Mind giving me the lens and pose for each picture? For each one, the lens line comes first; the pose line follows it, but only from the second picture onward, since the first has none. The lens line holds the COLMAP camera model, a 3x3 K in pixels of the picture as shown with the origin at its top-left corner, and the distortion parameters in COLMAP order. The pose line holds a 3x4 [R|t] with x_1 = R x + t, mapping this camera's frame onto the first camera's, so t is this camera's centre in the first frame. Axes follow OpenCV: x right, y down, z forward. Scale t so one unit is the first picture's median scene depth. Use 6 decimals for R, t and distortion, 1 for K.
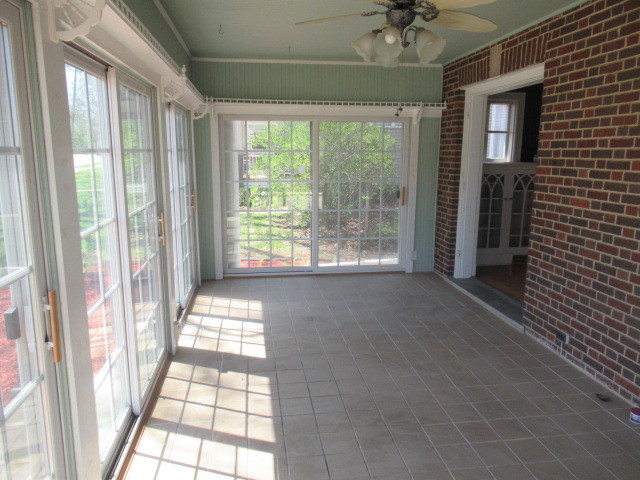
lens RADIAL K [[473.1, 0, 322.0], [0, 473.1, 243.6], [0, 0, 1]] dist [0.004246, -0.012737]
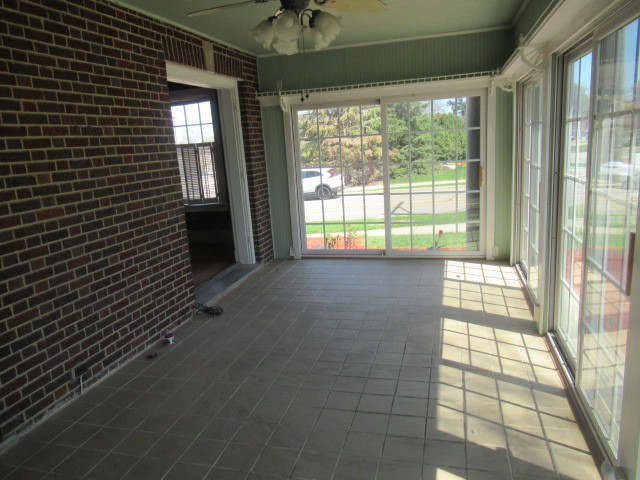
lens RADIAL K [[473.1, 0, 320.1], [0, 473.1, 235.1], [0, 0, 1]] dist [0.004246, -0.012737]
pose [[-0.914170, -0.029112, 0.404284, -0.251196], [0.131715, 0.921951, 0.364222, -0.318607], [-0.383333, 0.386211, -0.838985, 1.668102]]
